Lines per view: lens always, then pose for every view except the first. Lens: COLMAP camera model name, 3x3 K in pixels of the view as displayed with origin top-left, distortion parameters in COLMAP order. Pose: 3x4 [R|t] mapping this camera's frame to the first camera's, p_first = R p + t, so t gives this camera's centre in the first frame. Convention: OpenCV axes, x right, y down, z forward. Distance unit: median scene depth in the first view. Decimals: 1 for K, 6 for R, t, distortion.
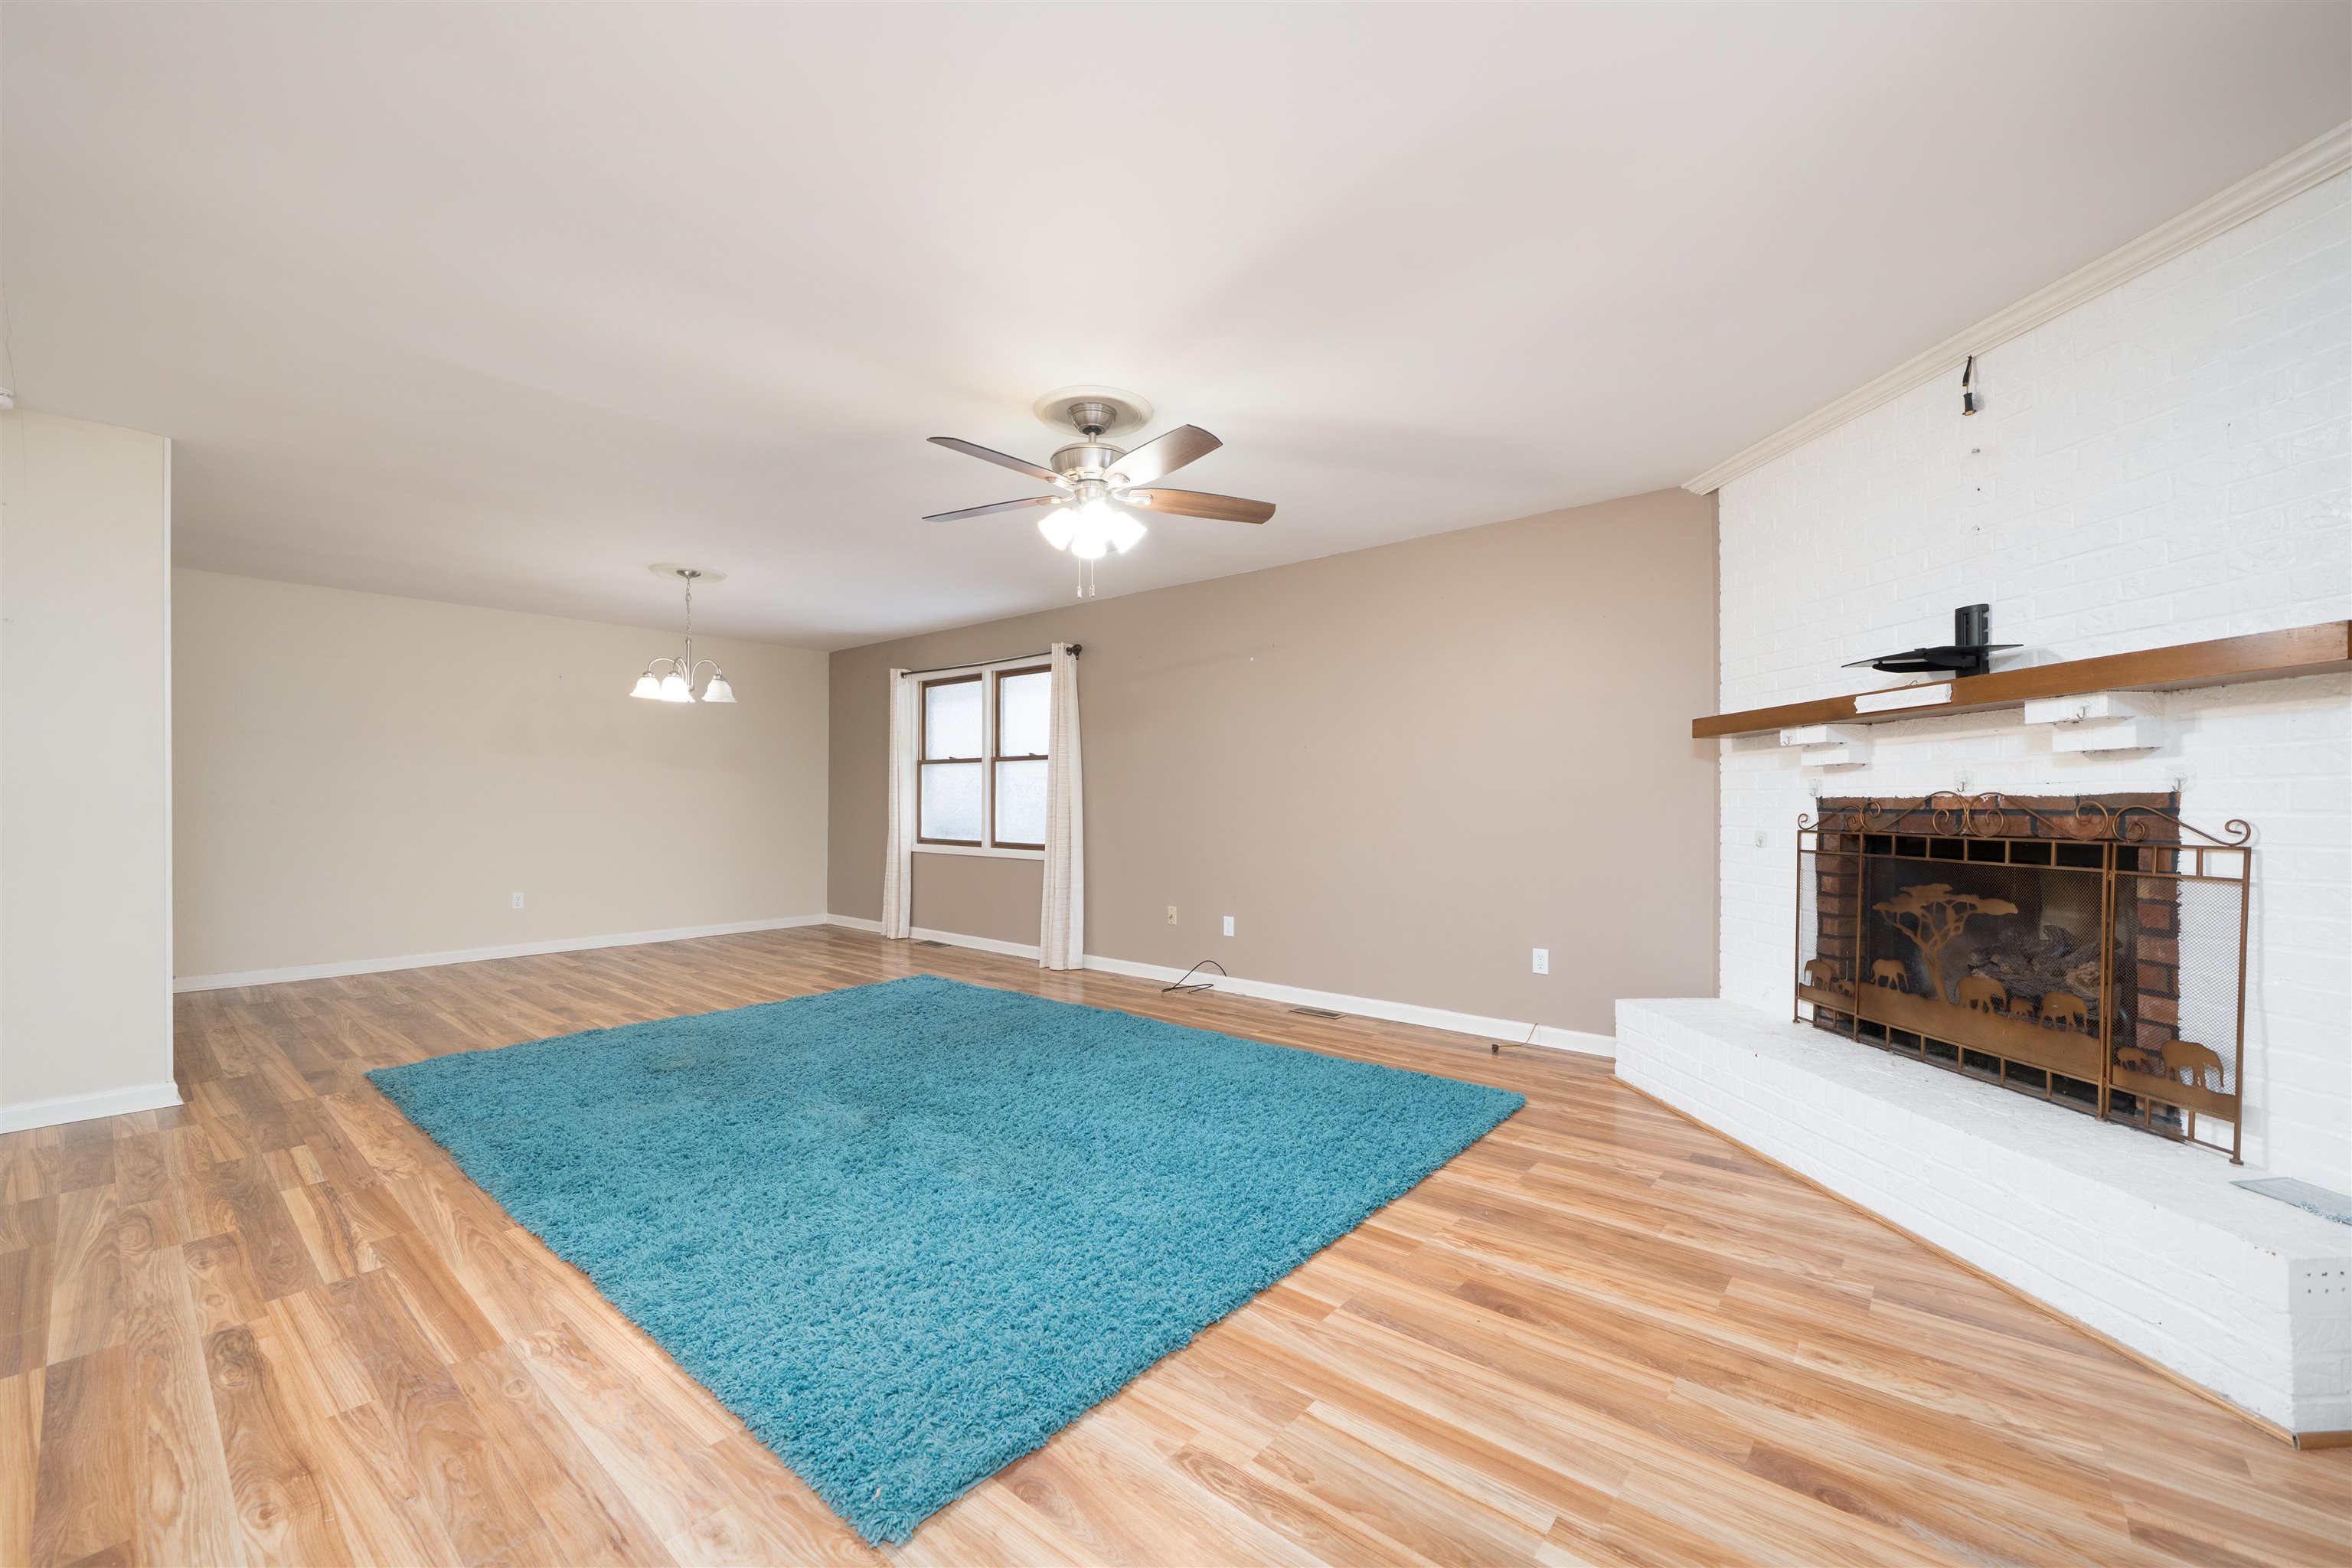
lens RADIAL K [[930.0, 0, 1165.3], [0, 930.0, 799.0], [0, 0, 1]] dist [-0.001200, 0.000491]
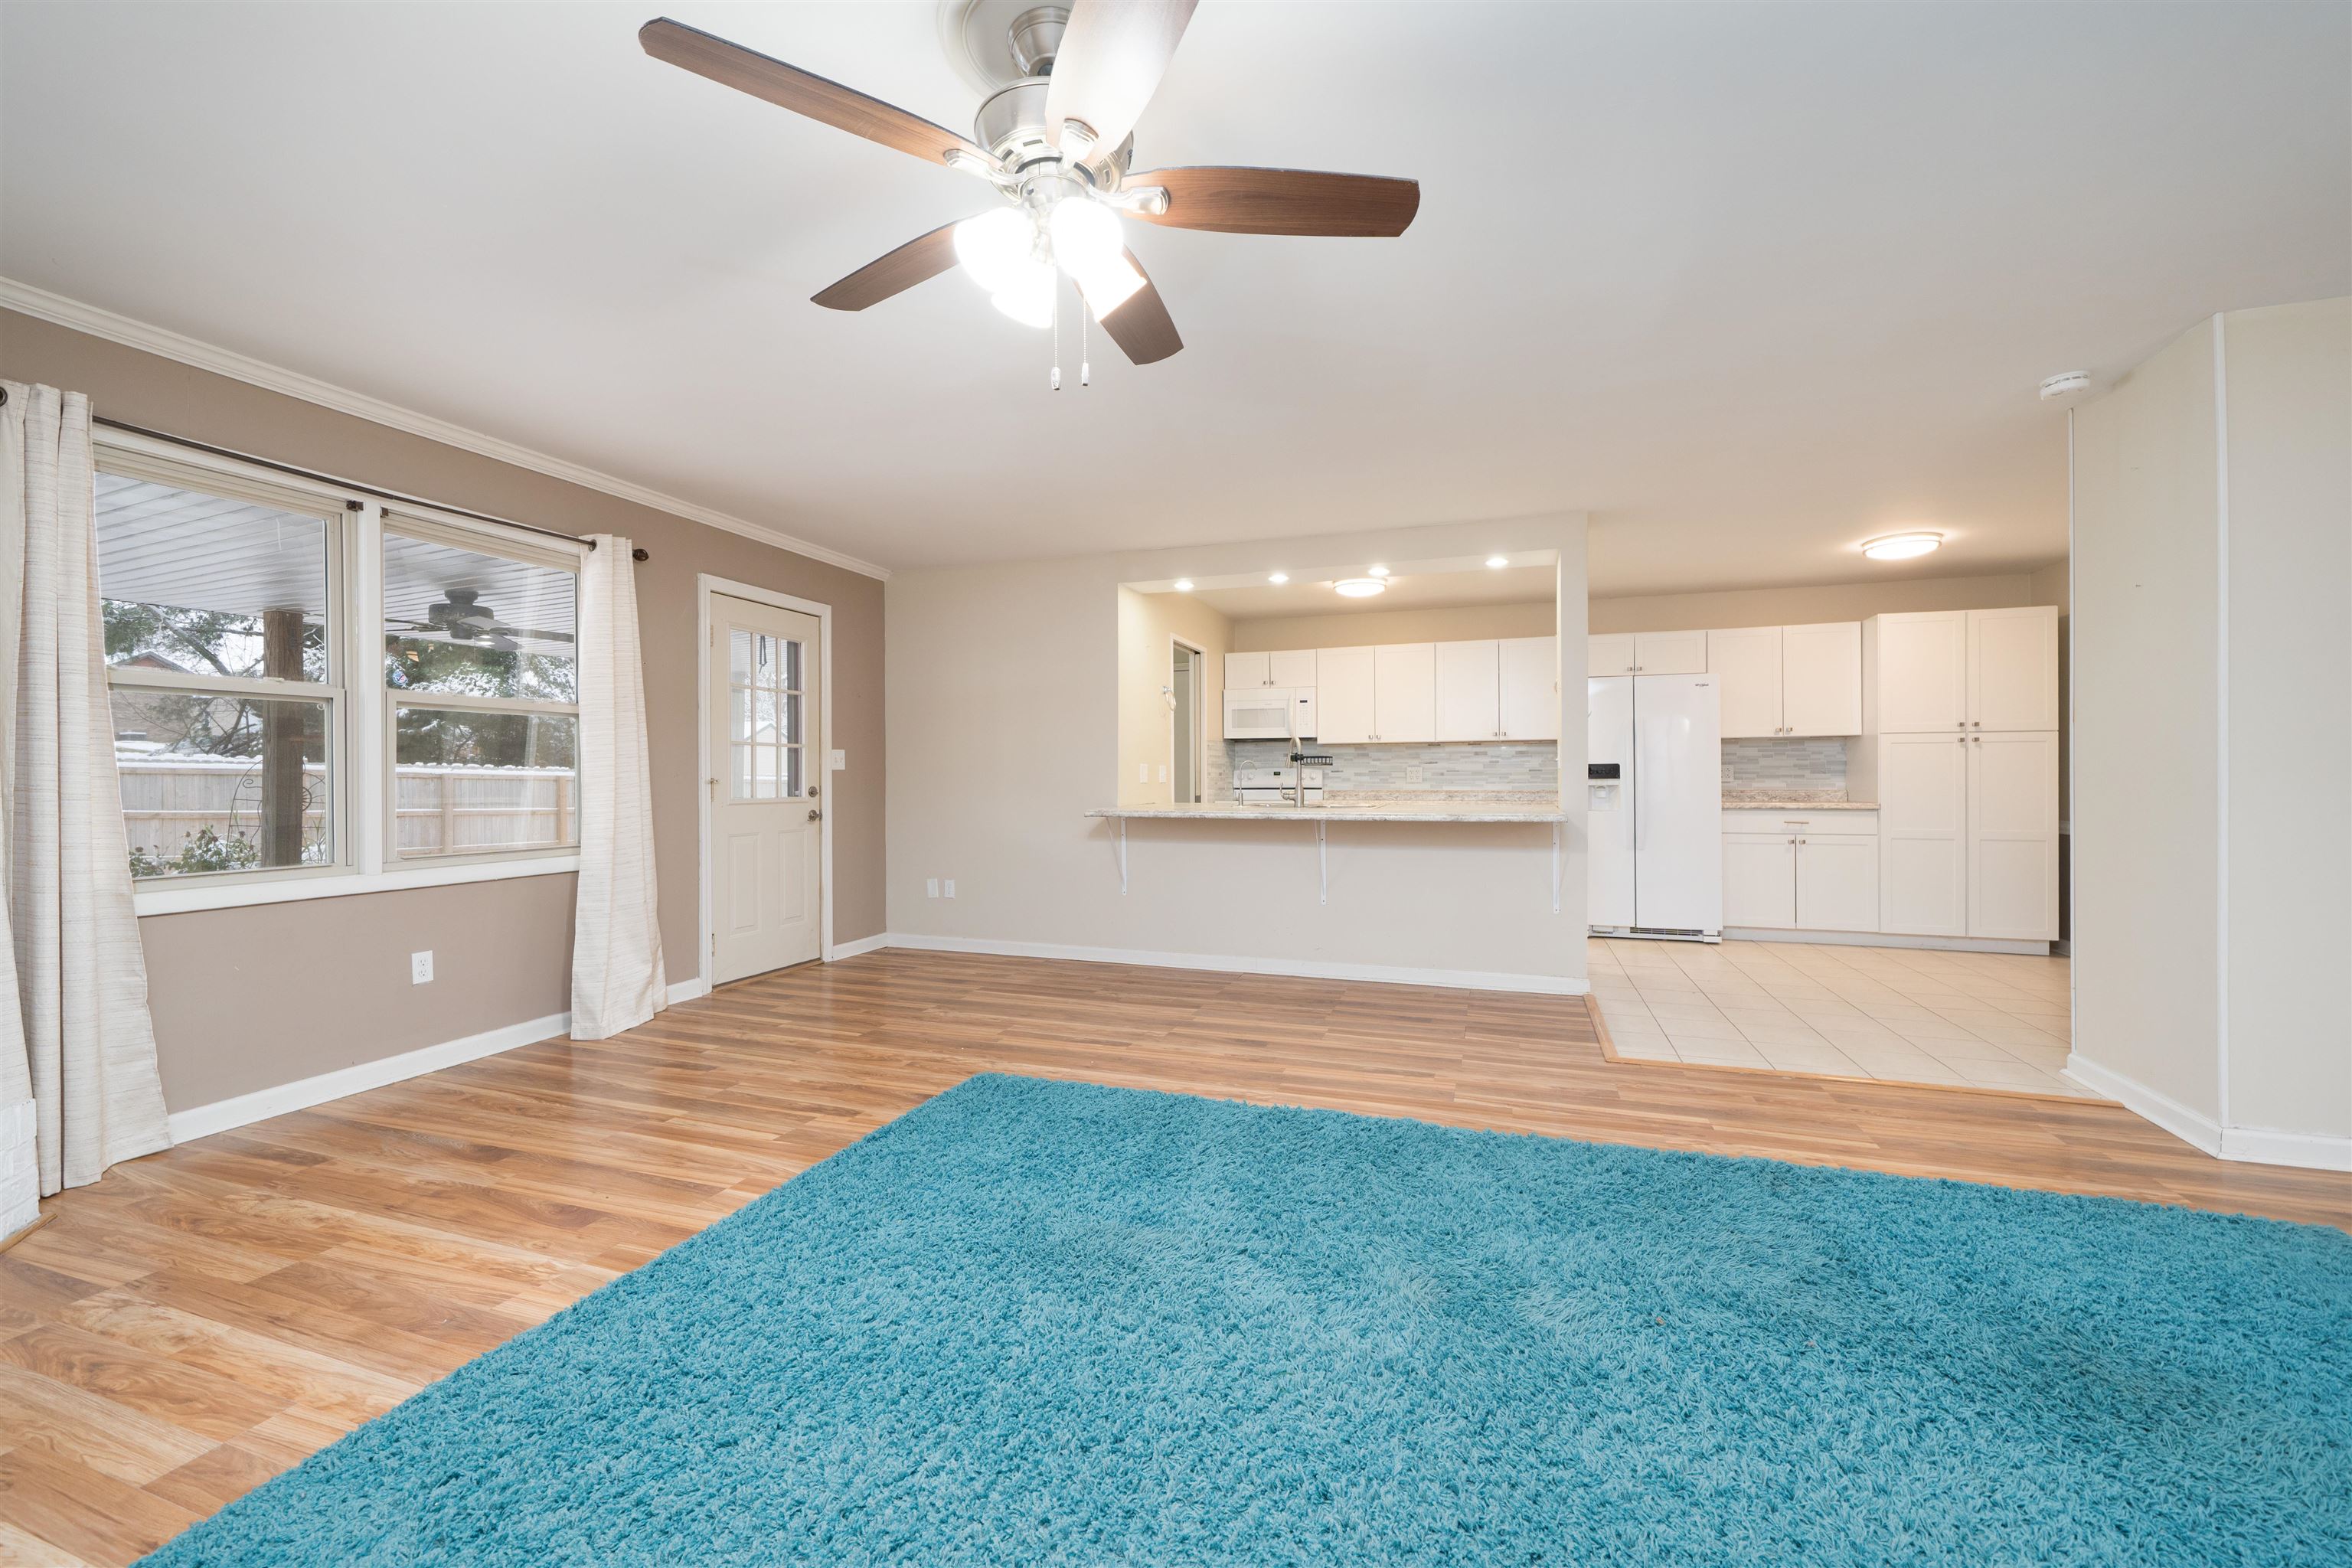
lens RADIAL K [[930.0, 0, 1181.1], [0, 930.0, 783.1], [0, 0, 1]] dist [-0.001200, 0.000491]
pose [[-0.927121, 0.003769, -0.374744, 0.072996], [0.002276, 0.999988, 0.004426, 0.005684], [0.374756, 0.003250, -0.927118, 1.950048]]
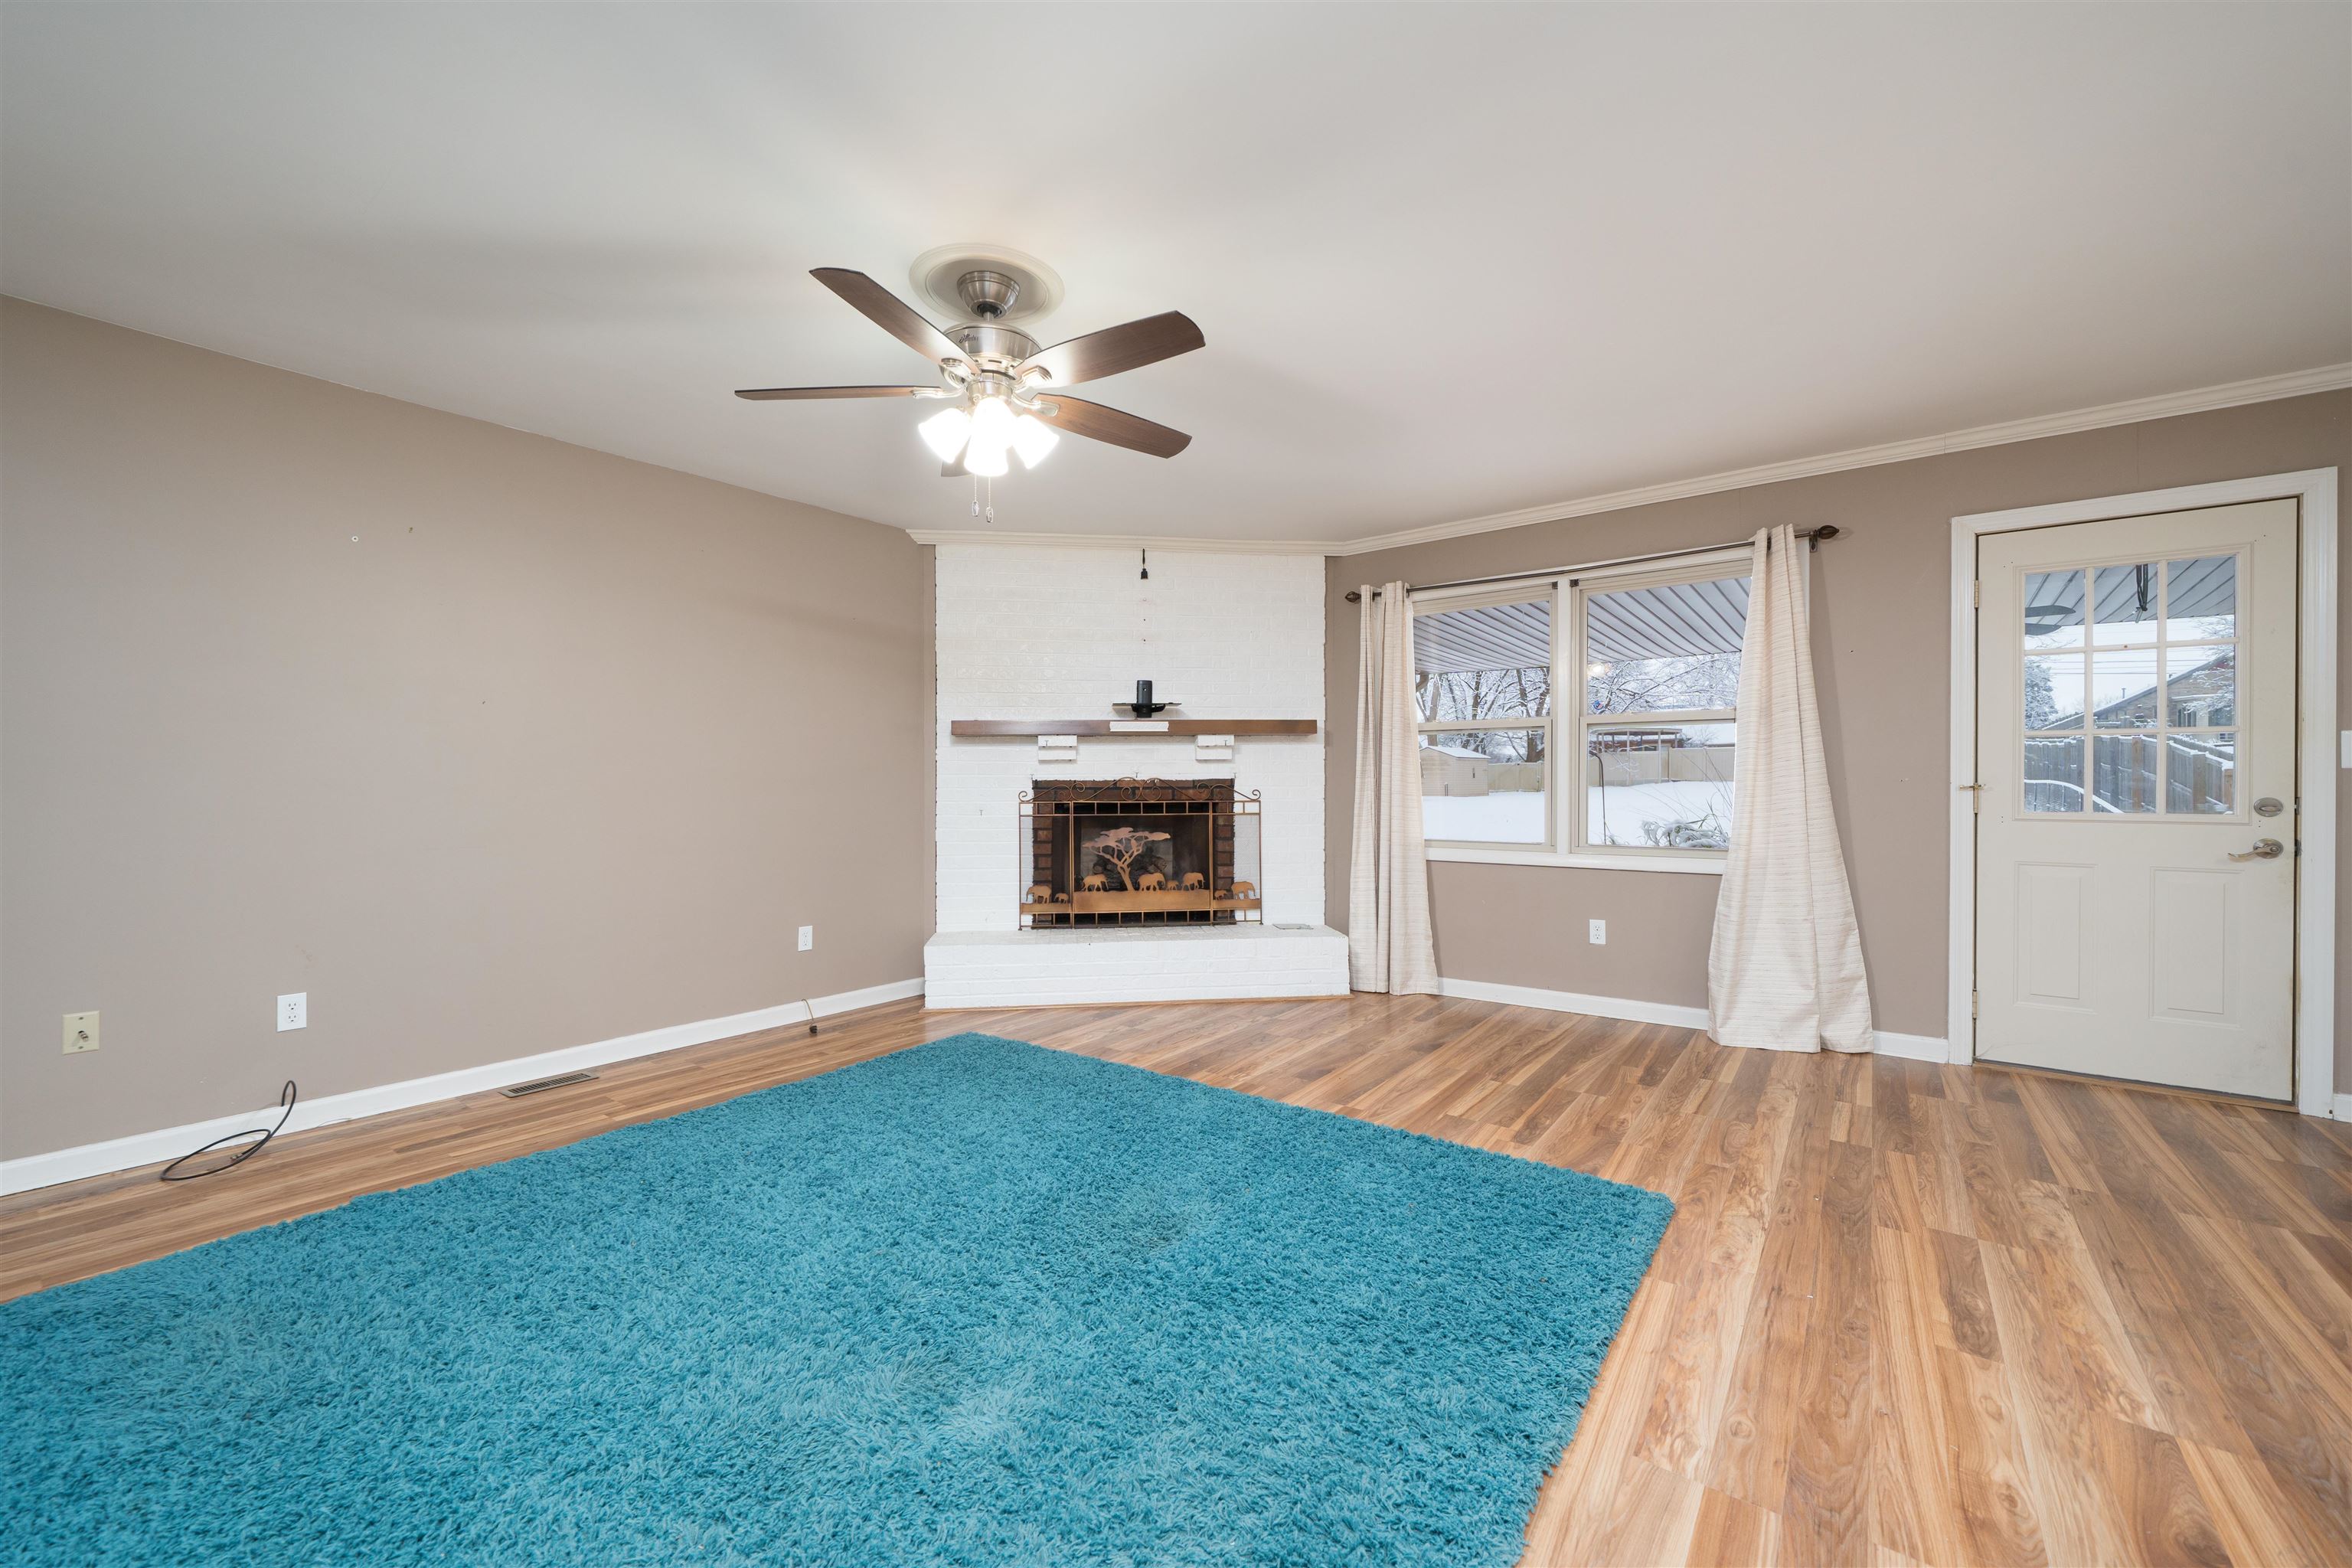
lens RADIAL K [[930.0, 0, 1158.5], [0, 930.0, 785.1], [0, 0, 1]] dist [-0.001200, 0.000491]
pose [[-0.053944, -0.002725, 0.998540, -1.122253], [-0.001310, 0.999996, 0.002658, 0.002879], [-0.998543, -0.001165, -0.053947, 1.155106]]
